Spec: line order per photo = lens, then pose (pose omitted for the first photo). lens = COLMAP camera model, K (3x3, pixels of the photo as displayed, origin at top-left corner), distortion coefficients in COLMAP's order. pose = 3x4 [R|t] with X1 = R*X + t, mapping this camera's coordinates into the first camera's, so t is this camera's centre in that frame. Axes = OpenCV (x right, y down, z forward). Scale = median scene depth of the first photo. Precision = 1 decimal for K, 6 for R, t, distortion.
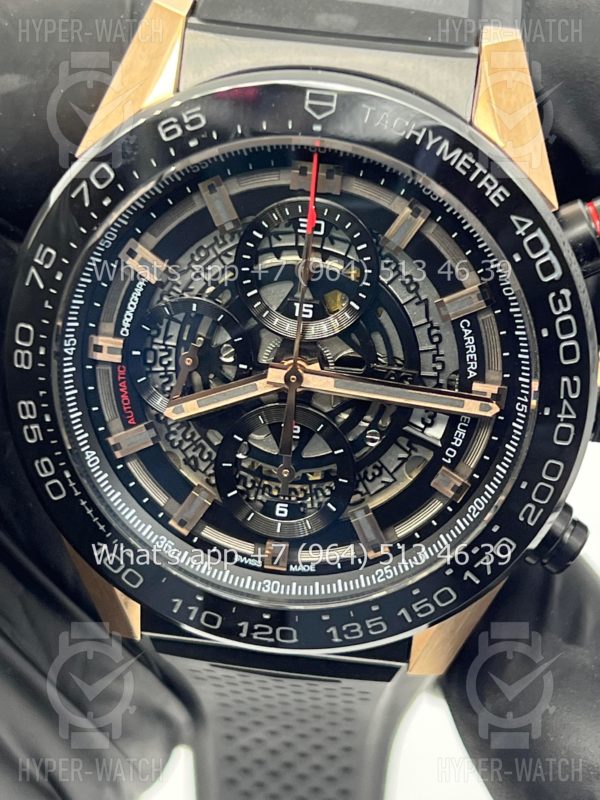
lens RADIAL K [[1861.6, 0, 300.2], [0, 1861.6, 394.7], [0, 0, 1]] dist [0.214439, -1.069985]
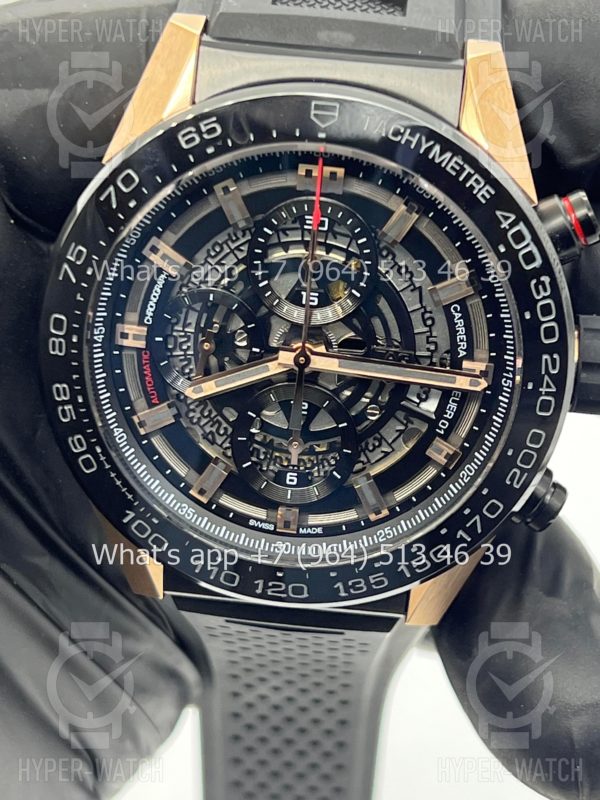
lens RADIAL K [[1861.6, 0, 300.2], [0, 1861.6, 394.7], [0, 0, 1]] dist [0.214439, -1.069985]
pose [[0.999581, -0.016773, 0.023599, -0.030884], [0.016462, 0.999776, 0.013307, -0.002736], [-0.023817, -0.012913, 0.999633, -0.109990]]
